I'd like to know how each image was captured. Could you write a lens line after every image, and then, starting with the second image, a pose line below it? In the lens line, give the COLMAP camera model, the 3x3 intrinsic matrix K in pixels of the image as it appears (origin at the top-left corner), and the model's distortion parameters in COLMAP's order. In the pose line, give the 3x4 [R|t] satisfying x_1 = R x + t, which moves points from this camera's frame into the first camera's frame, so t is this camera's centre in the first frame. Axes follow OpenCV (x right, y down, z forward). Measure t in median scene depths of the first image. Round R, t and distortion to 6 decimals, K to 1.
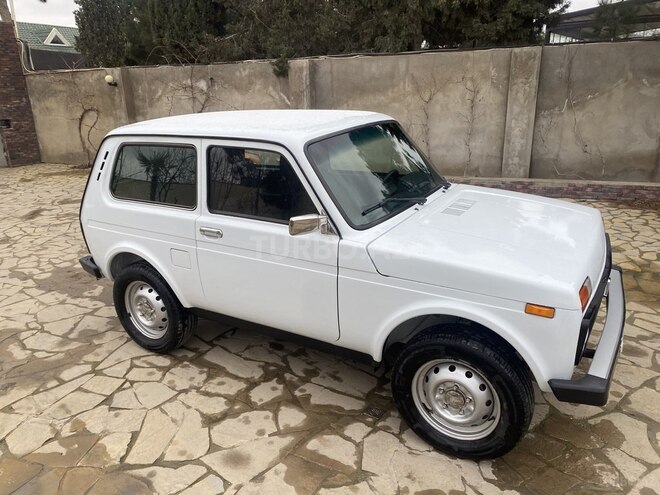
lens RADIAL K [[501.4, 0, 322.4], [0, 501.4, 251.8], [0, 0, 1]] dist [0.024663, -0.020635]
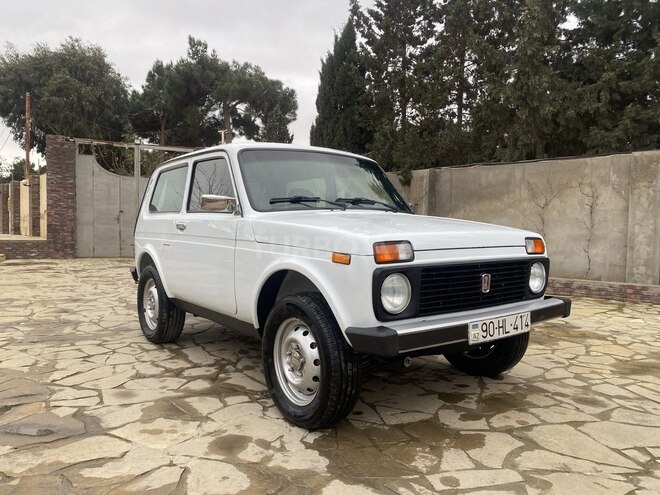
lens RADIAL K [[501.4, 0, 329.6], [0, 501.4, 253.2], [0, 0, 1]] dist [0.024663, -0.020635]
pose [[0.930464, 0.063064, -0.360916, 0.507437], [-0.156790, 0.958856, -0.236669, 0.231719], [0.331141, 0.276800, 0.902068, 0.018814]]
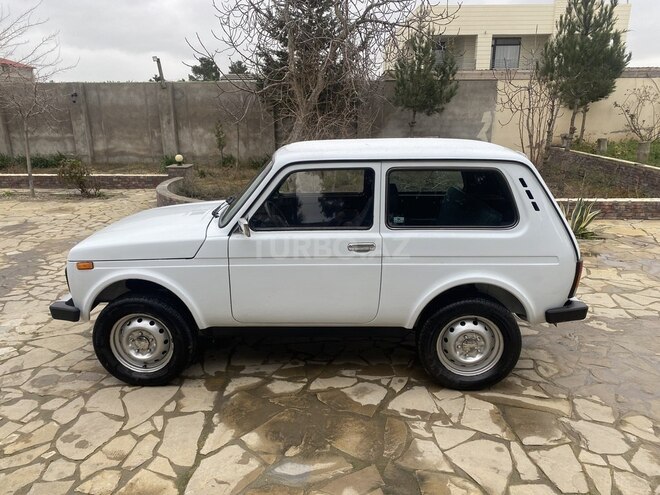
lens RADIAL K [[501.4, 0, 327.6], [0, 501.4, 246.6], [0, 0, 1]] dist [0.024663, -0.020635]
pose [[-0.872787, 0.169594, -0.457692, 0.544788], [-0.119978, 0.834386, 0.537964, -0.683995], [0.473127, 0.524440, -0.707894, 1.916768]]
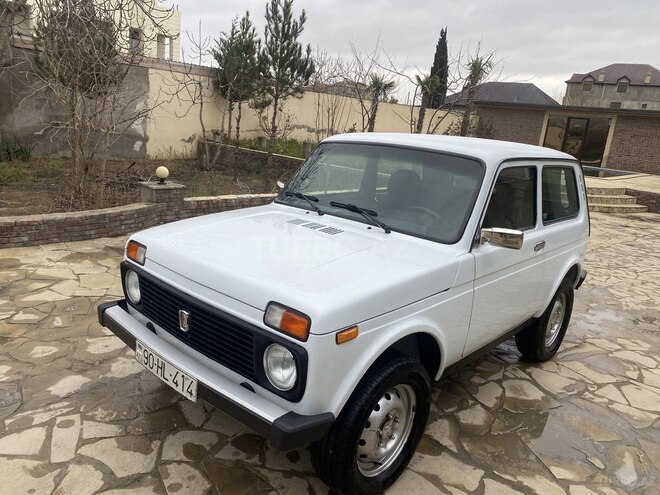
lens RADIAL K [[501.4, 0, 331.6], [0, 501.4, 252.7], [0, 0, 1]] dist [0.024663, -0.020635]
pose [[-0.197702, 0.265660, -0.943578, 1.033923], [-0.392377, 0.860653, 0.324525, -0.322692], [0.898306, 0.434397, -0.065914, 0.989335]]
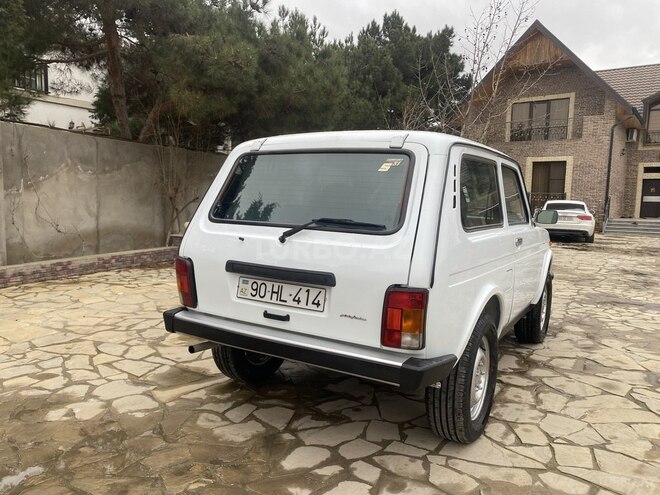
lens RADIAL K [[501.4, 0, 324.5], [0, 501.4, 247.0], [0, 0, 1]] dist [0.024663, -0.020635]
pose [[0.006167, -0.066359, 0.997777, -1.150145], [0.294911, 0.953537, 0.061594, -0.191666], [-0.955505, 0.293875, 0.025451, 1.215830]]
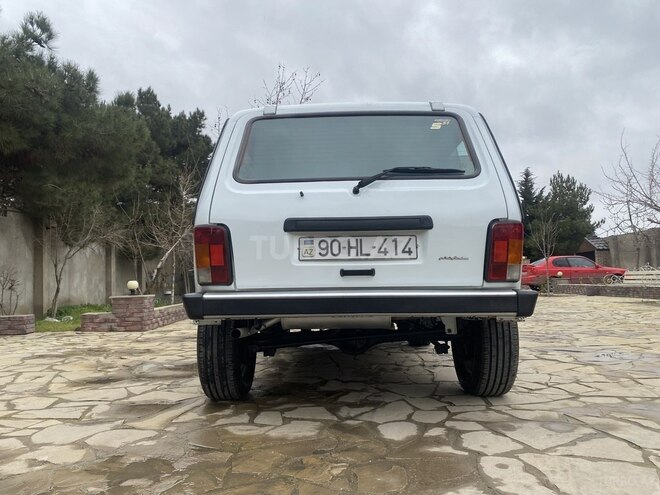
lens RADIAL K [[501.4, 0, 324.4], [0, 501.4, 248.8], [0, 0, 1]] dist [0.024663, -0.020635]
pose [[-0.488813, 0.101355, 0.866481, -0.984658], [0.313321, 0.947355, 0.065941, -0.159069], [-0.814181, 0.303720, -0.494836, 1.675694]]
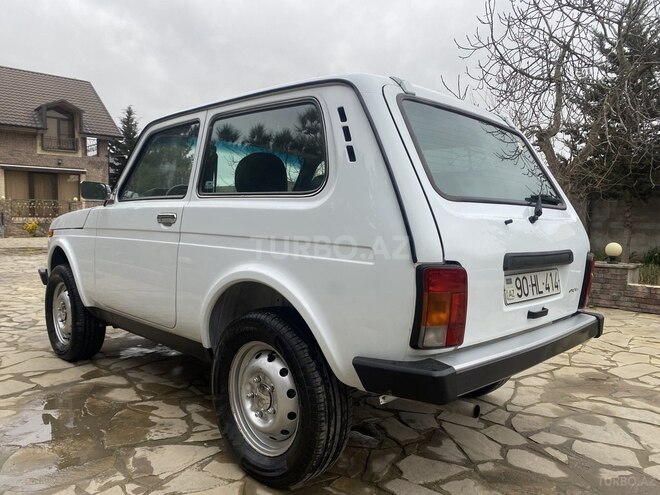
lens RADIAL K [[501.4, 0, 321.5], [0, 501.4, 255.5], [0, 0, 1]] dist [0.024663, -0.020635]
pose [[-0.969968, -0.004766, 0.243187, -0.338164], [0.088521, 0.924330, 0.371185, -0.378229], [-0.226554, 0.381565, -0.896148, 1.891425]]
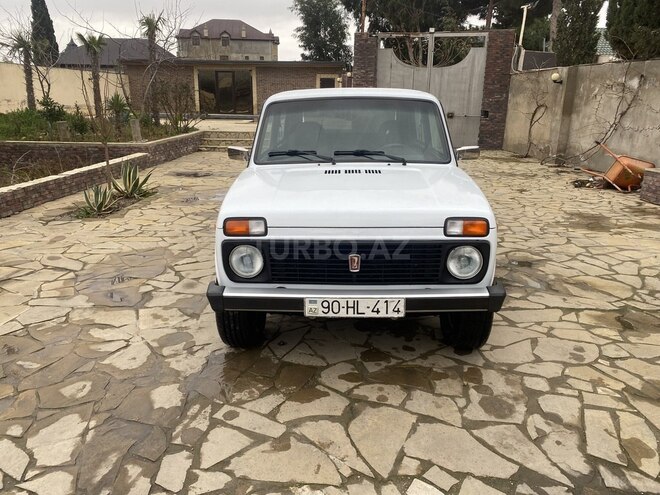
lens RADIAL K [[501.4, 0, 331.7], [0, 501.4, 246.8], [0, 0, 1]] dist [0.024663, -0.020635]
pose [[0.493409, 0.282967, -0.822482, 1.073413], [-0.299056, 0.943143, 0.145075, -0.070217], [0.816770, 0.174387, 0.549978, 0.340693]]
